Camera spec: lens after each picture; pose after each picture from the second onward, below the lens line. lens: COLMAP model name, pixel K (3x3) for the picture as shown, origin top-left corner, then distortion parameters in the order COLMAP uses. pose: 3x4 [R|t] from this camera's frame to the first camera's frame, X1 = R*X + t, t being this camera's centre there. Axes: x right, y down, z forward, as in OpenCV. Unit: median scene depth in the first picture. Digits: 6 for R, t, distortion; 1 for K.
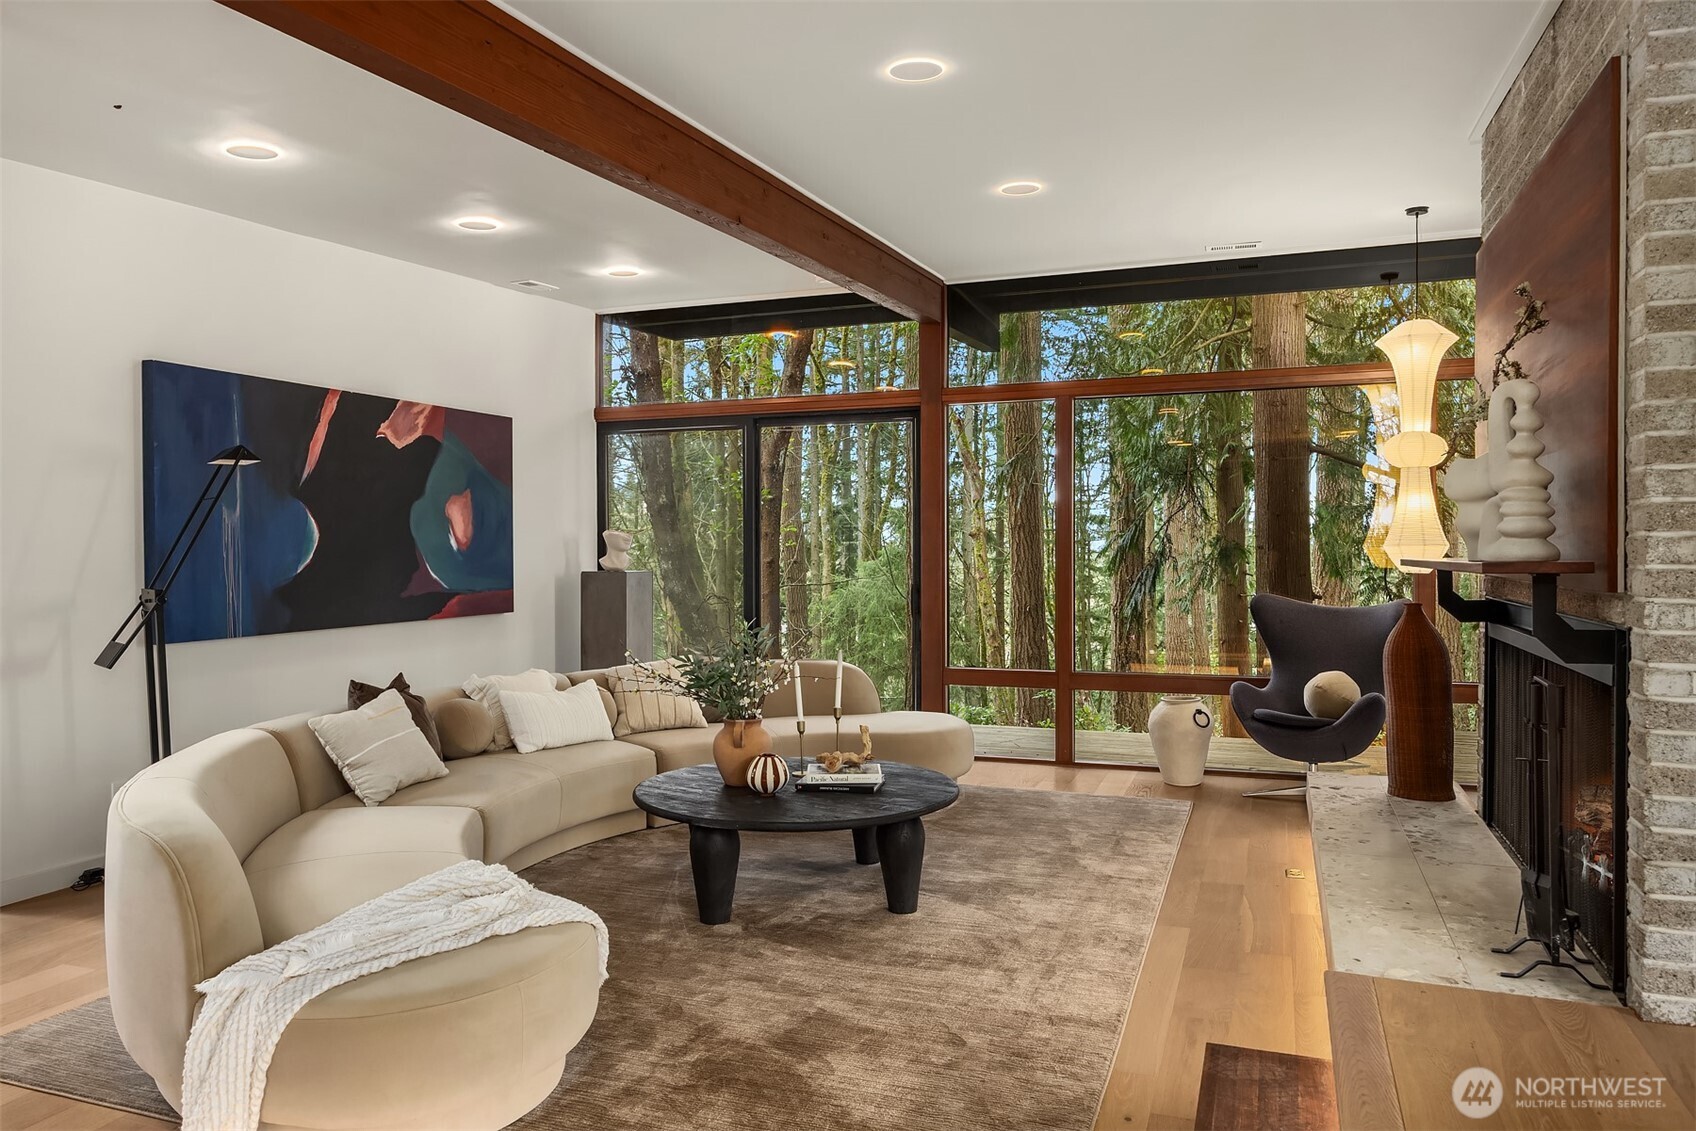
lens RADIAL K [[1132.1, 0, 848.0], [0, 1132.1, 565.5], [0, 0, 1]] dist [-0.001429, -0.001512]
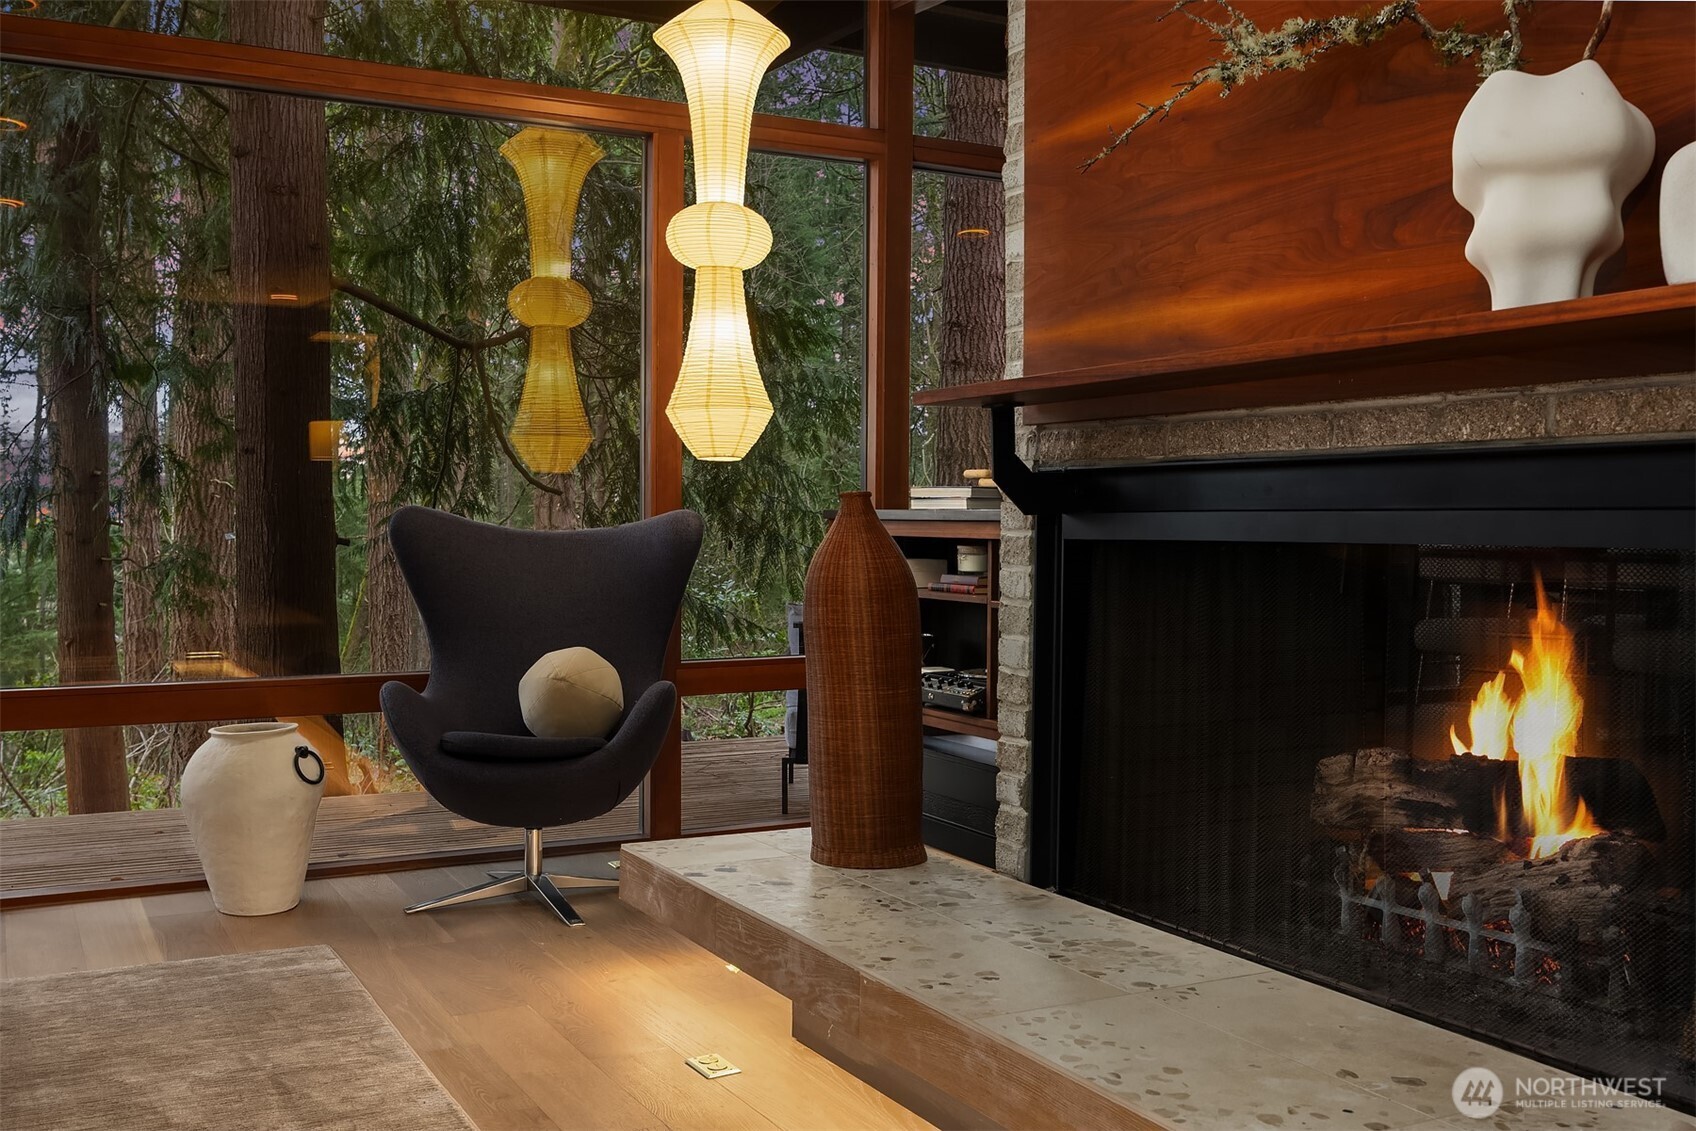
lens RADIAL K [[1611.2, 0, 848.0], [0, 1611.2, 565.5], [0, 0, 1]] dist [-0.016854, -0.008840]
pose [[0.654760, -0.013078, 0.755724, -0.051491], [0.002085, 0.999878, 0.015496, 0.043102], [-0.755834, -0.008570, 0.654707, 0.406911]]
